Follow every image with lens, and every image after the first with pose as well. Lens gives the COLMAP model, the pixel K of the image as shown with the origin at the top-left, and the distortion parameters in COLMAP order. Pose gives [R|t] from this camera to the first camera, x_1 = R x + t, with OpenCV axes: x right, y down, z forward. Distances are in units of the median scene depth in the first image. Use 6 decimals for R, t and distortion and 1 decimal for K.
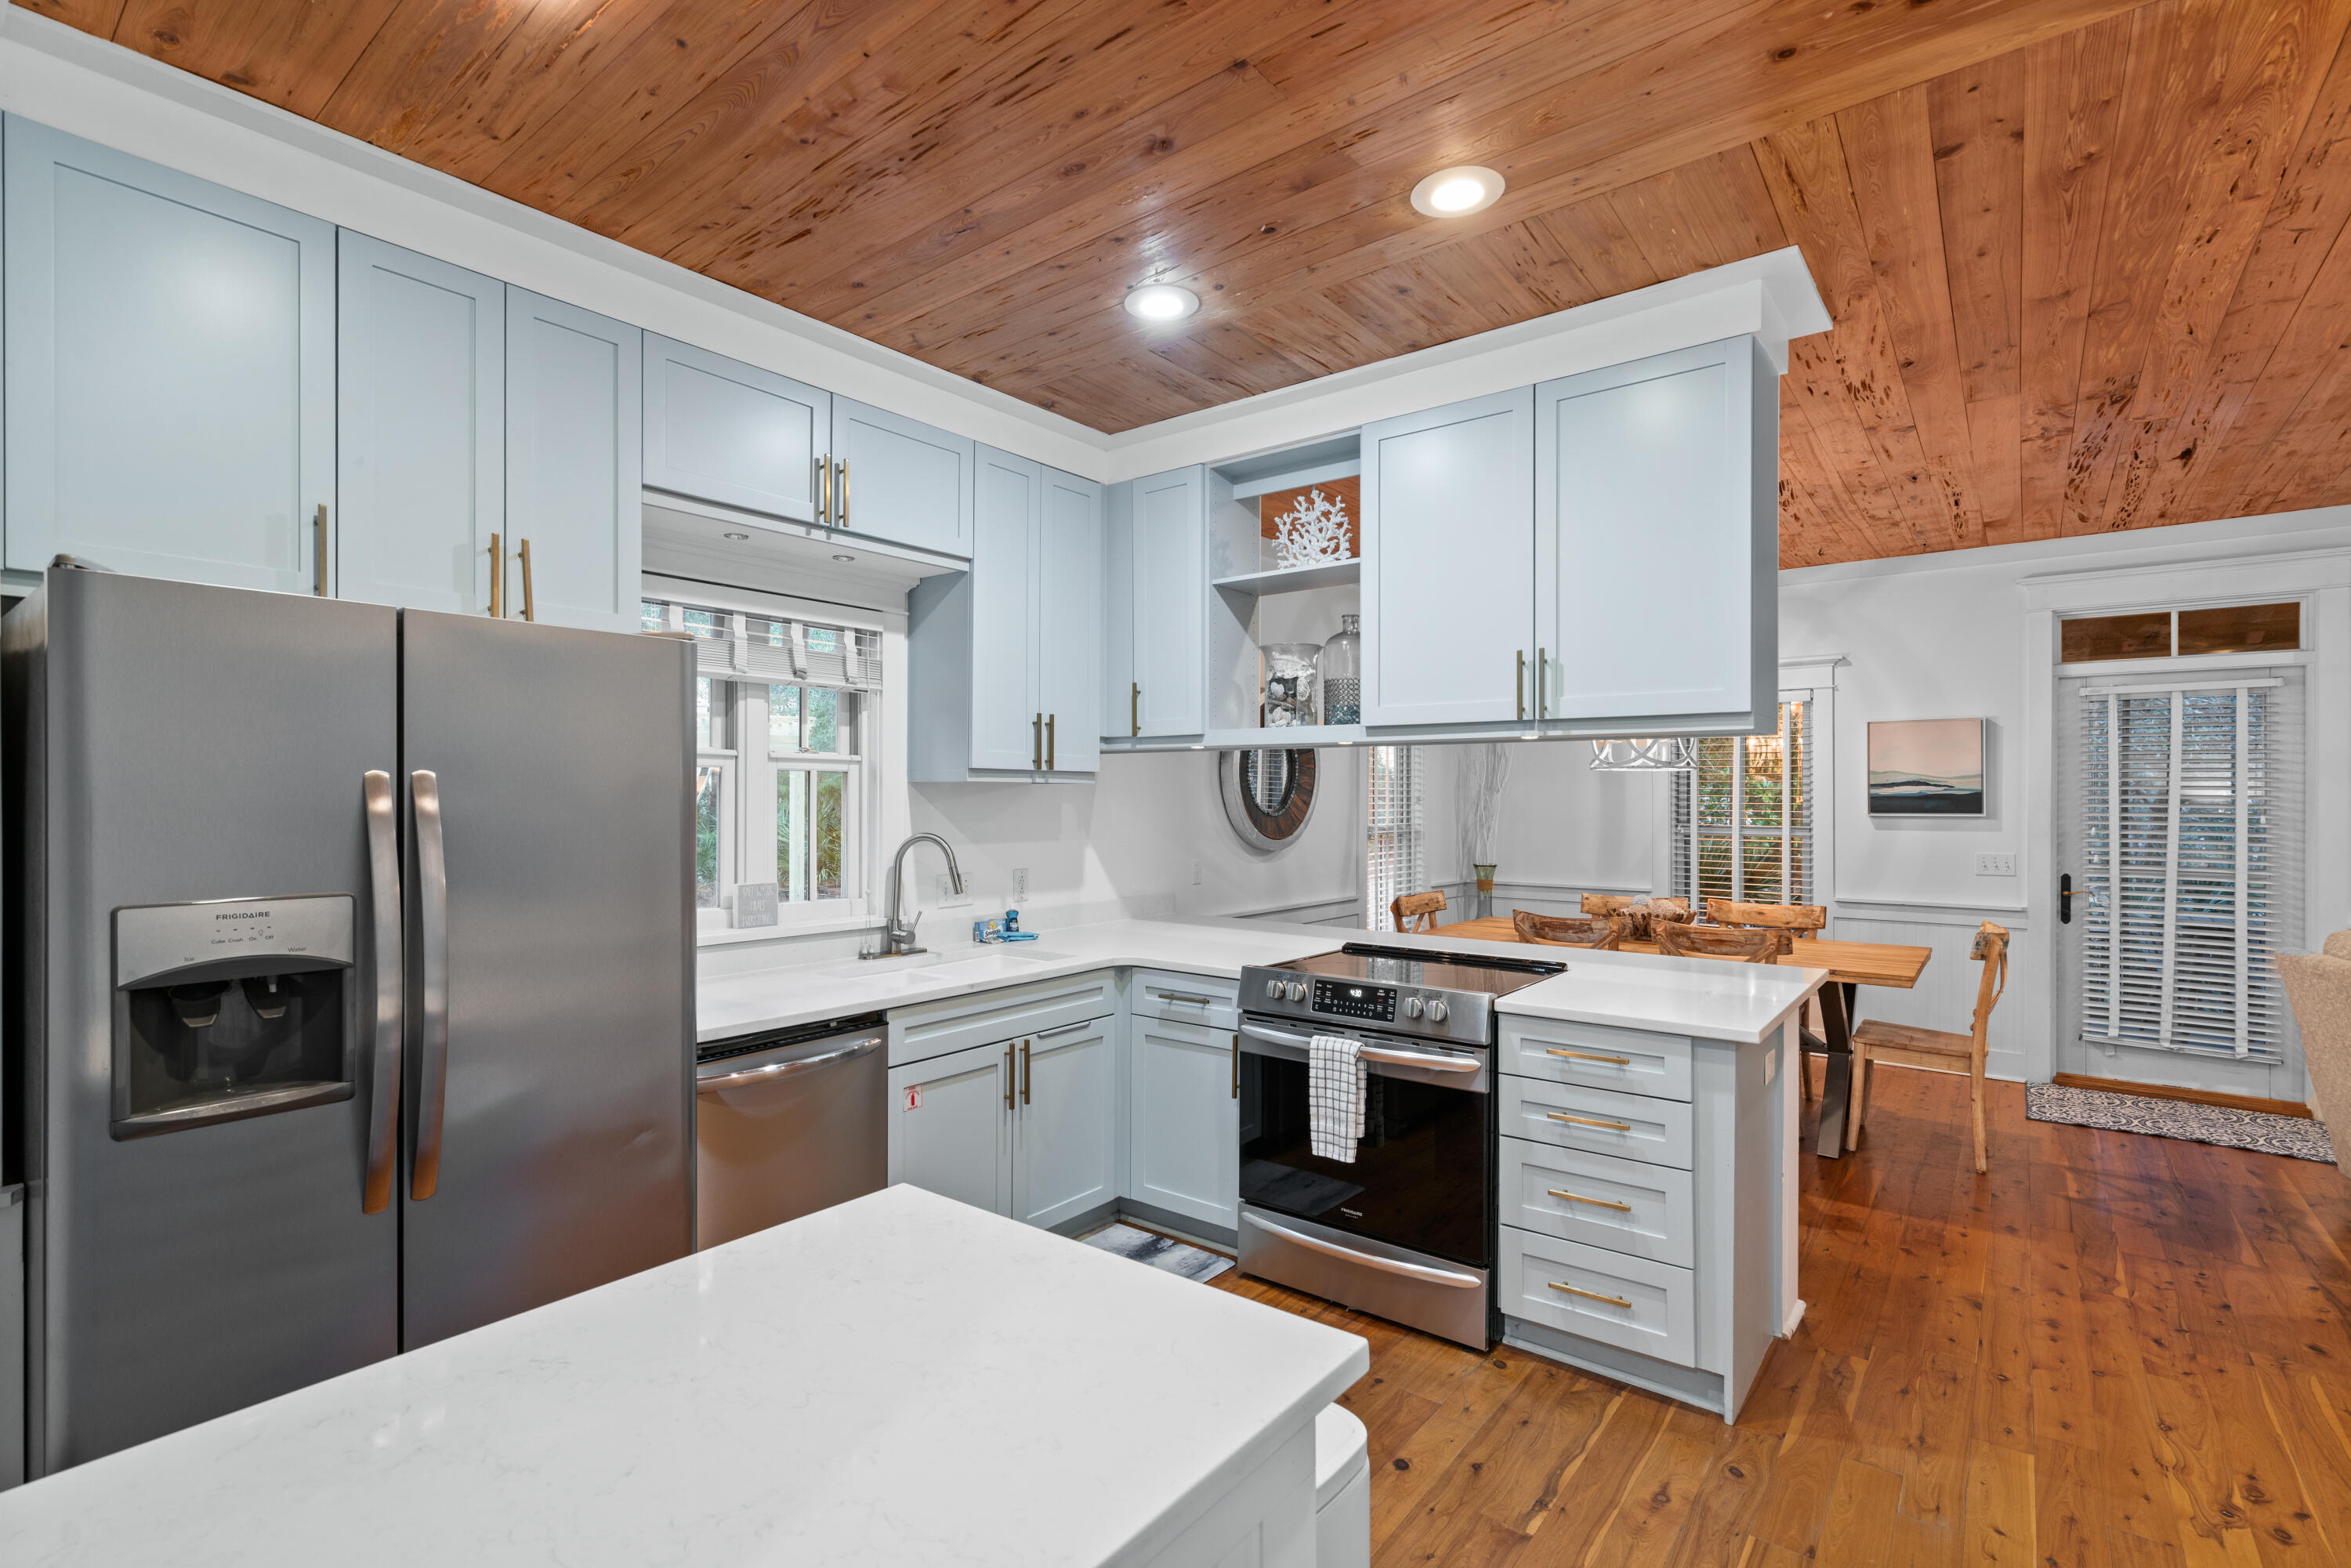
lens RADIAL K [[1051.0, 0, 1135.8], [0, 1051.0, 806.6], [0, 0, 1]] dist [-0.007863, 0.003797]
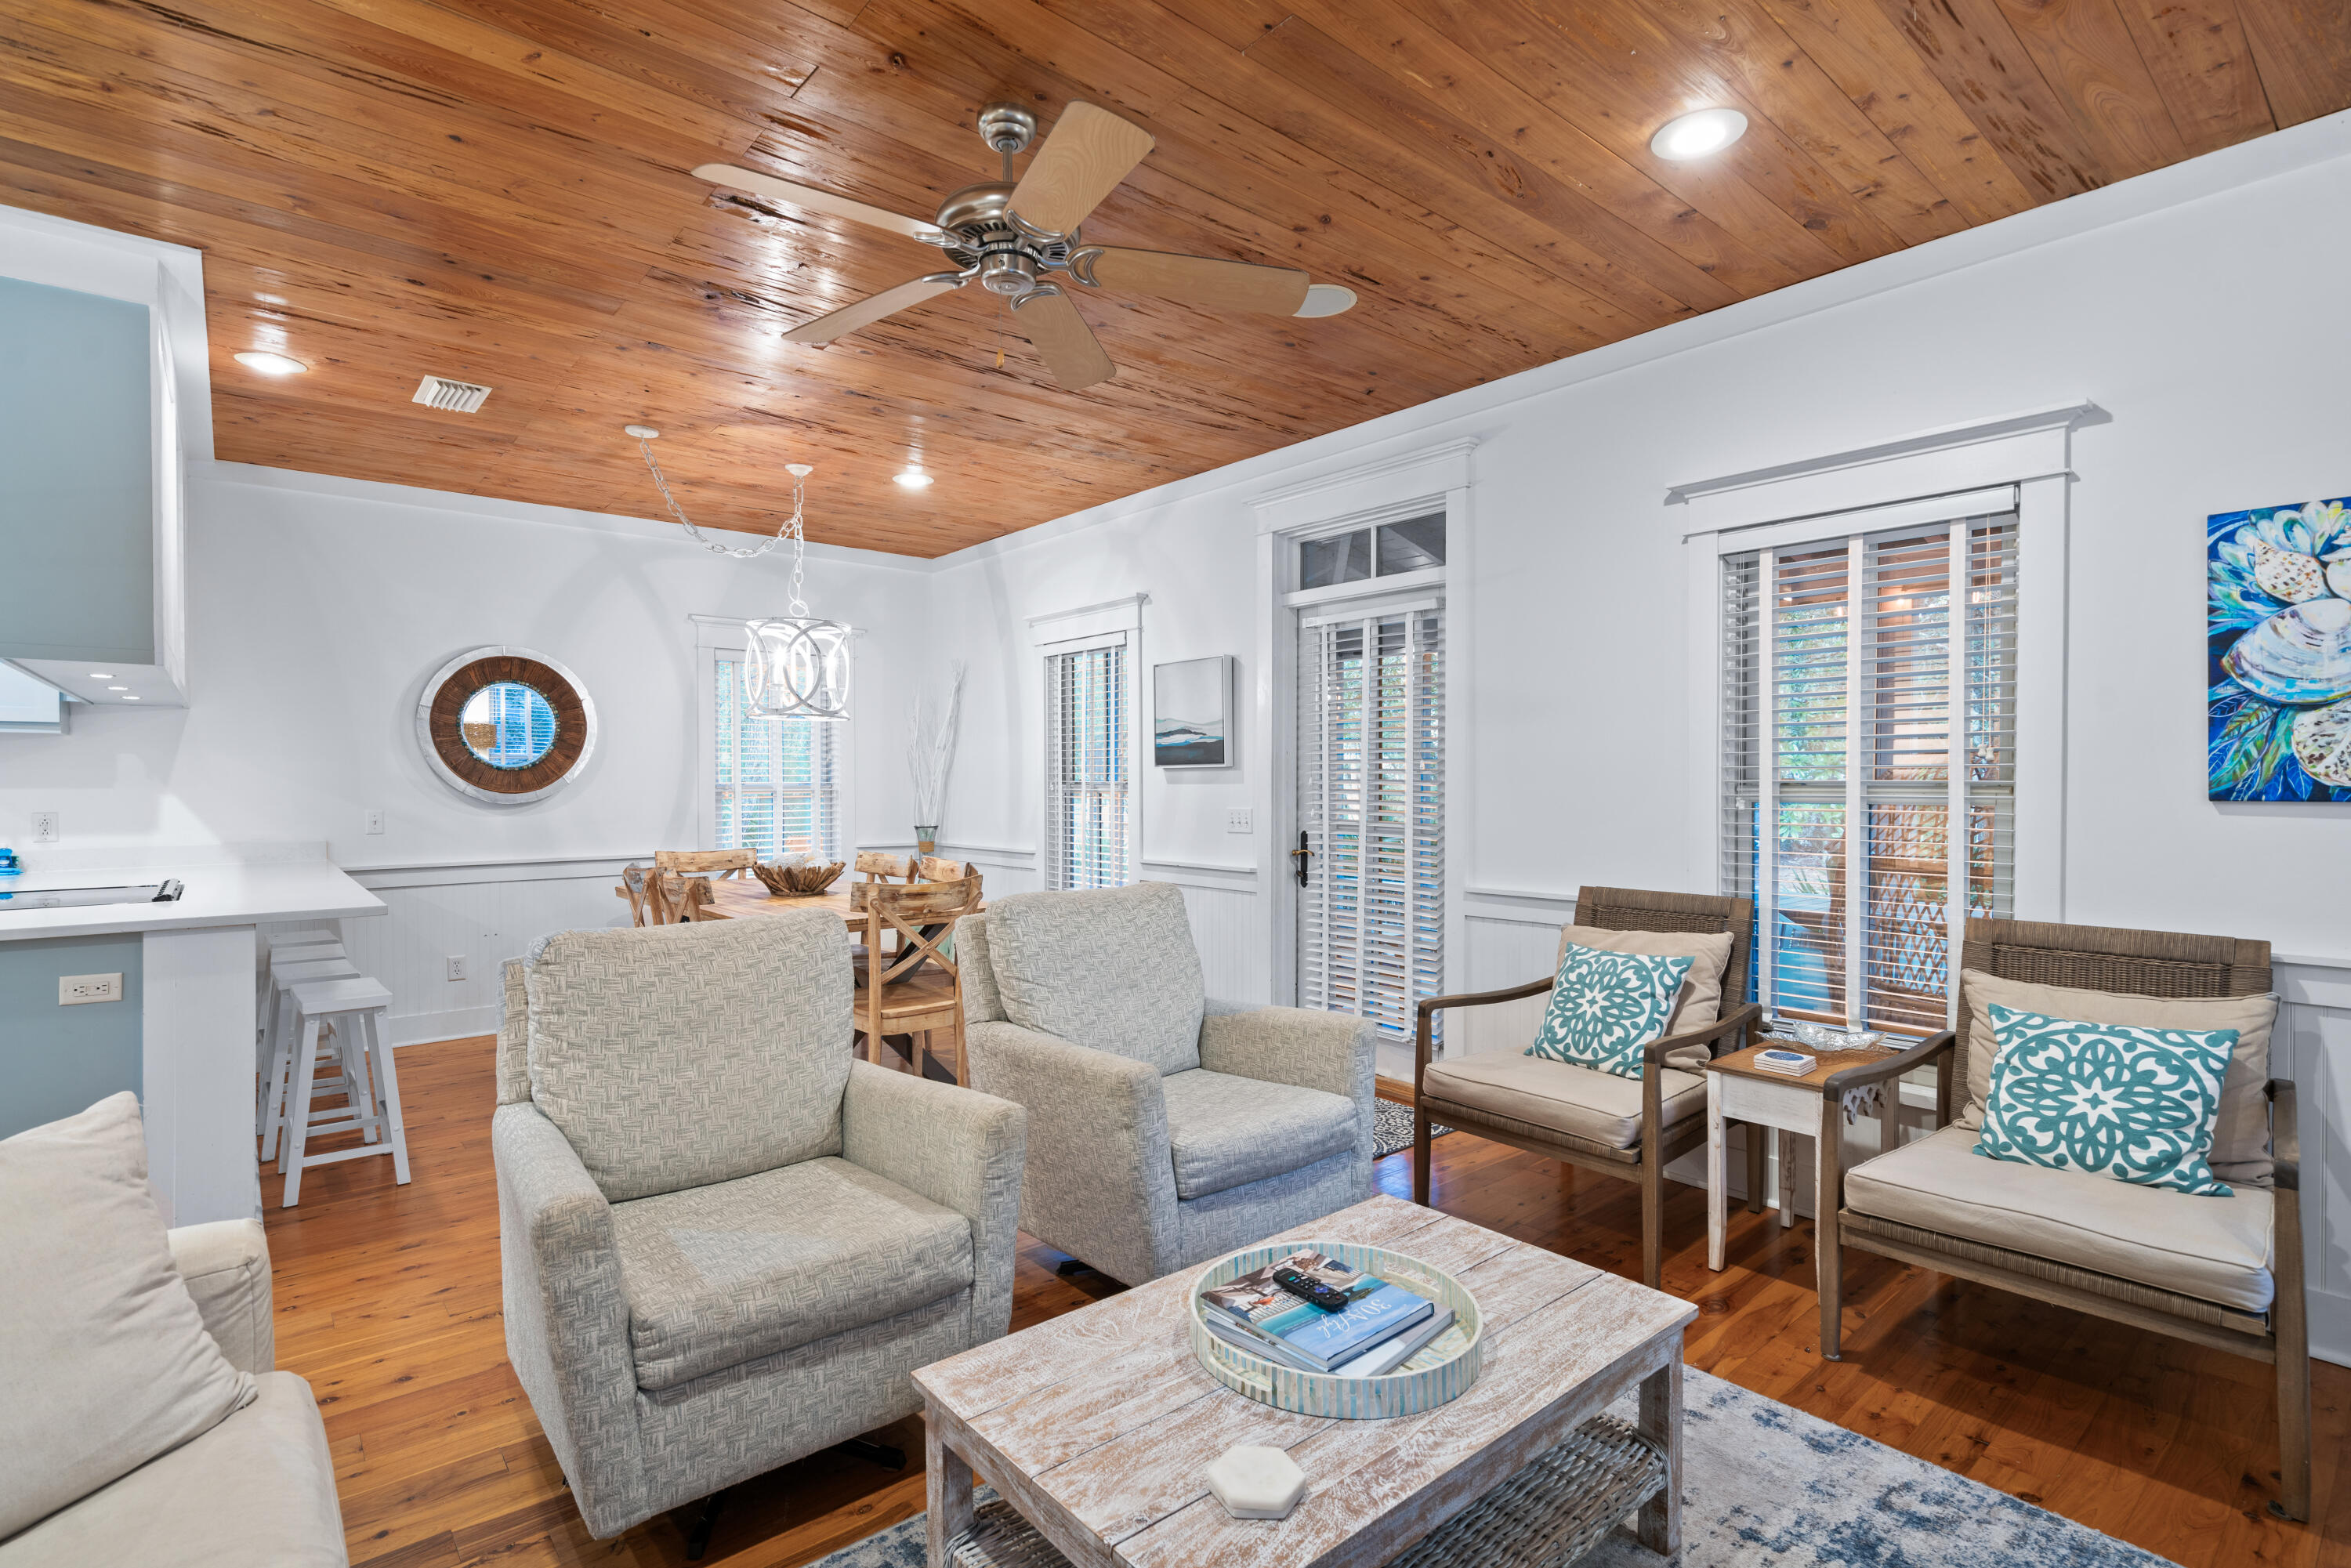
lens RADIAL K [[1096.5, 0, 1129.2], [0, 1096.5, 791.1], [0, 0, 1]] dist [-0.005570, 0.000209]
pose [[0.982992, -0.002262, -0.183635, 1.503572], [0.002703, 0.999994, 0.002149, 0.047047], [0.183629, -0.002609, 0.982992, 0.120151]]
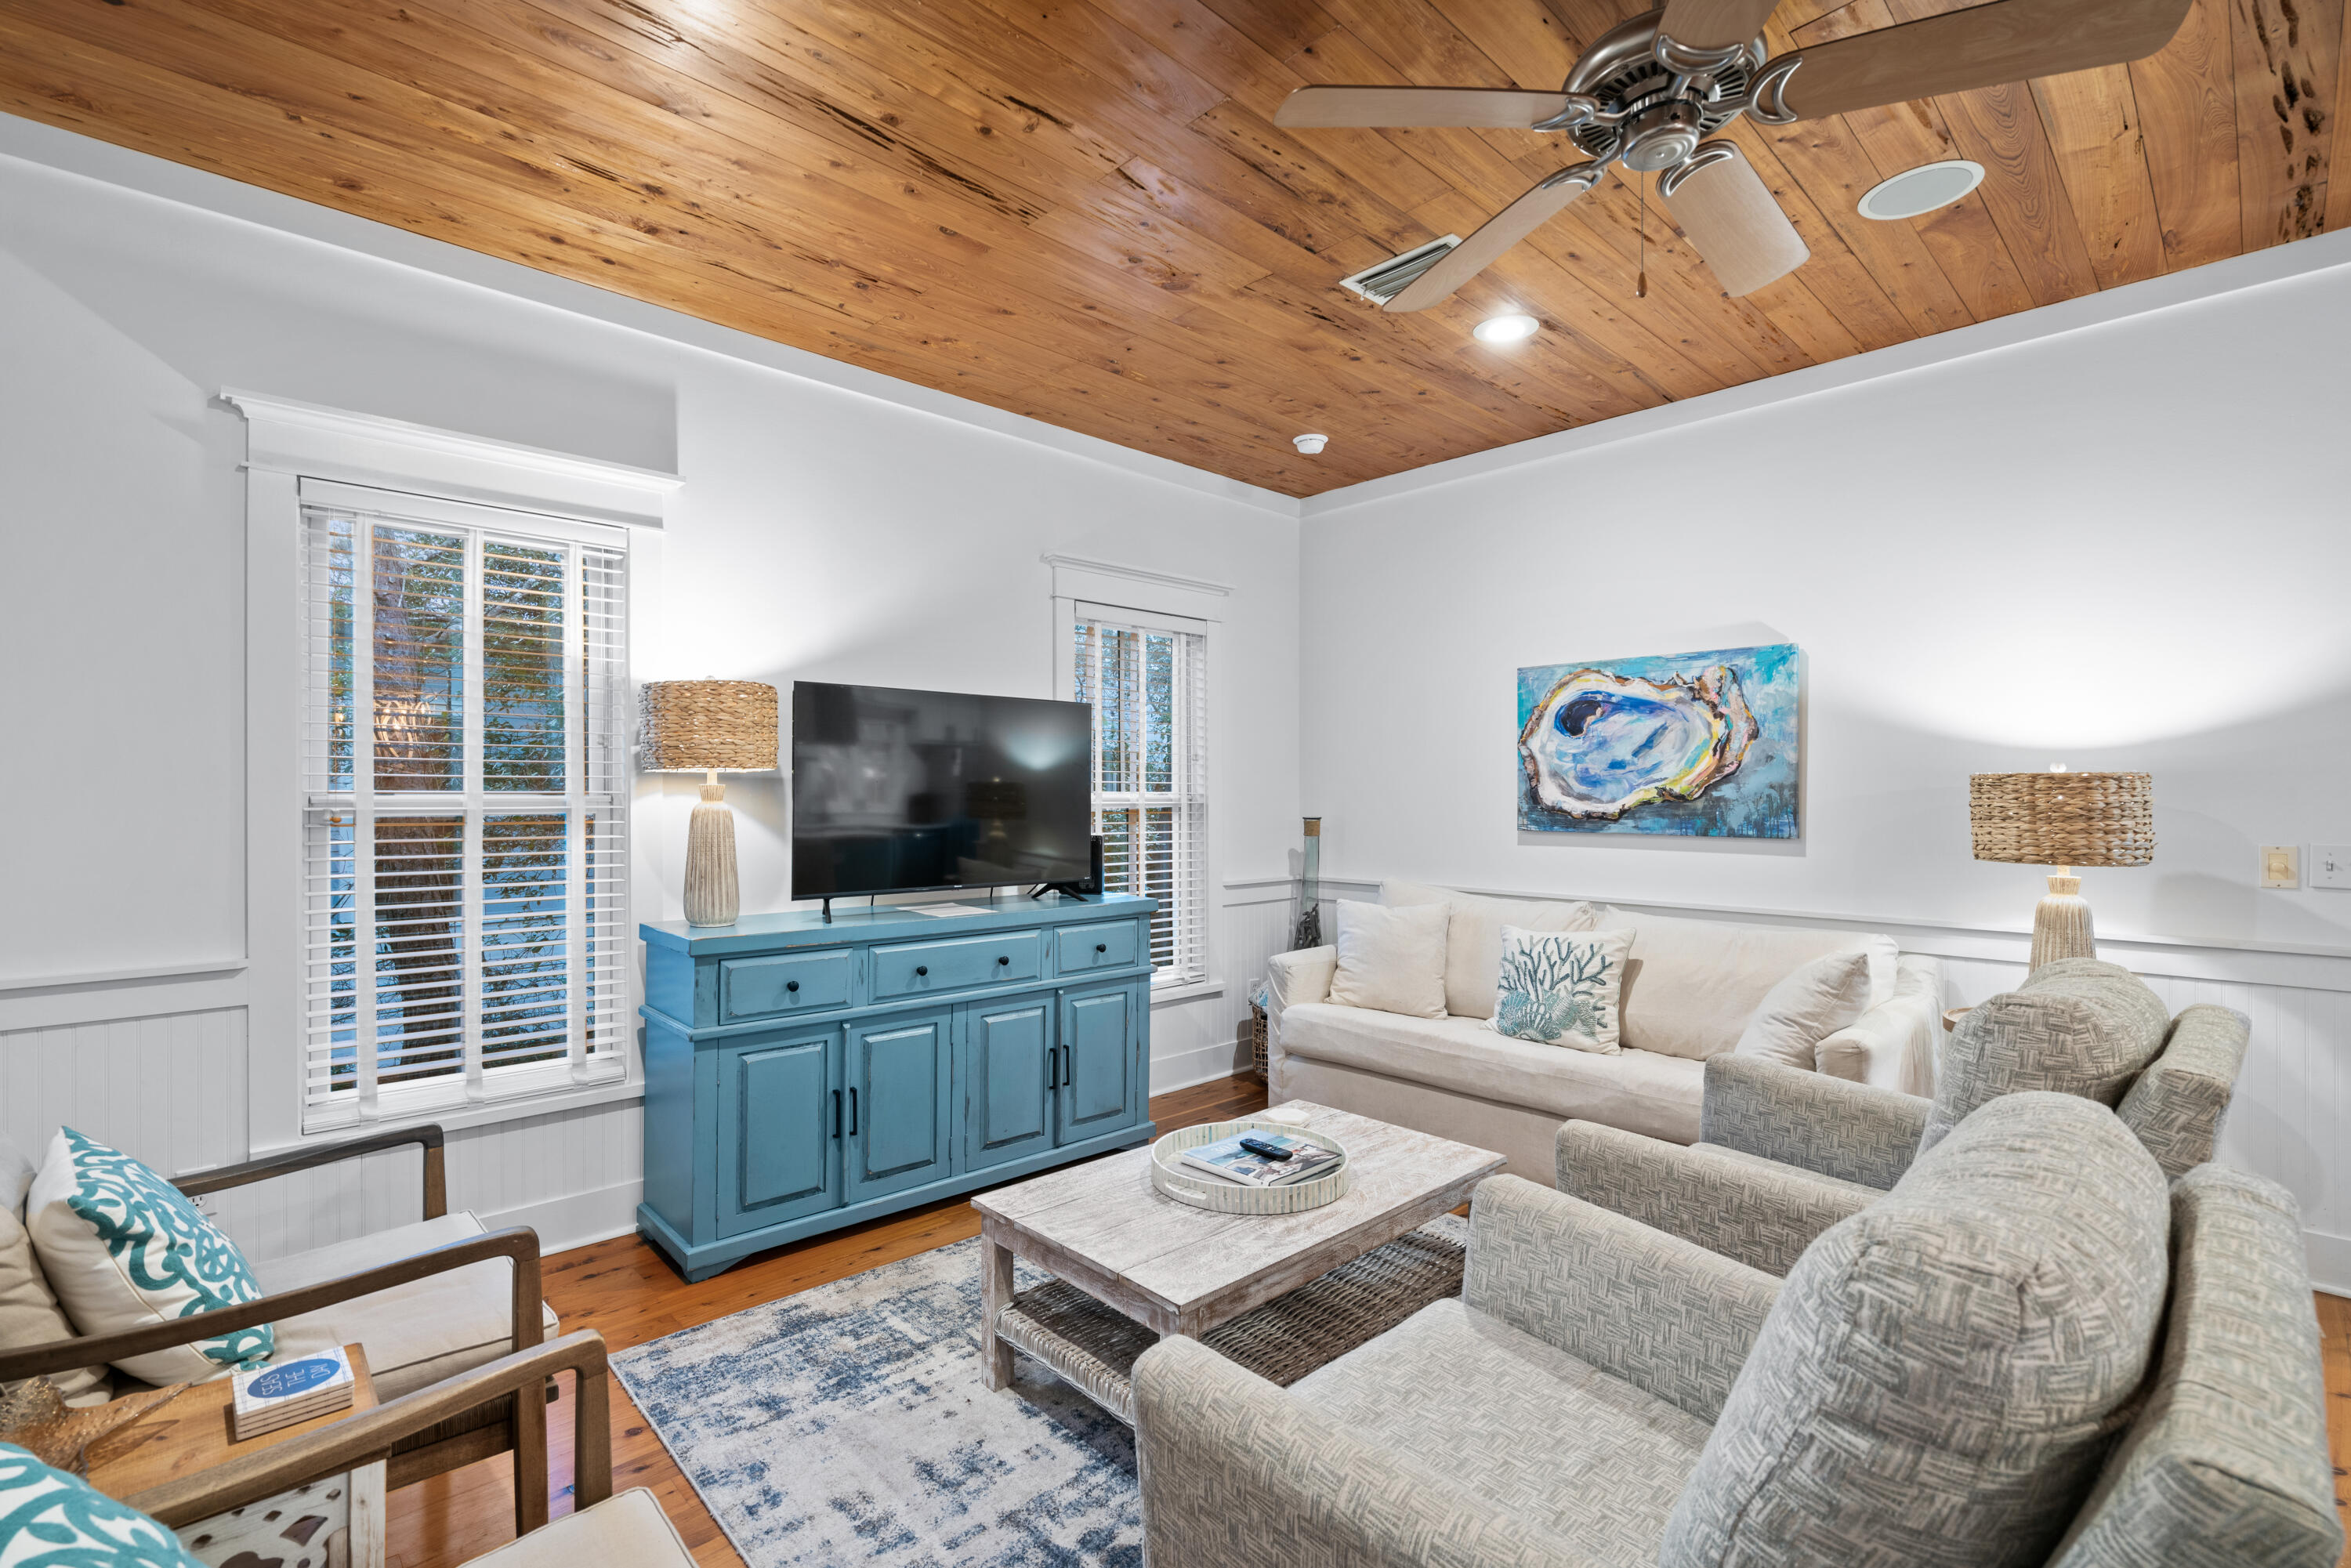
lens RADIAL K [[1051.0, 0, 1140.0], [0, 1051.0, 787.4], [0, 0, 1]] dist [-0.007863, 0.003797]
pose [[-0.992167, -0.002046, 0.124902, 1.487086], [-0.001563, 0.999991, 0.003960, 0.035092], [-0.124909, 0.003734, -0.992161, 1.399240]]
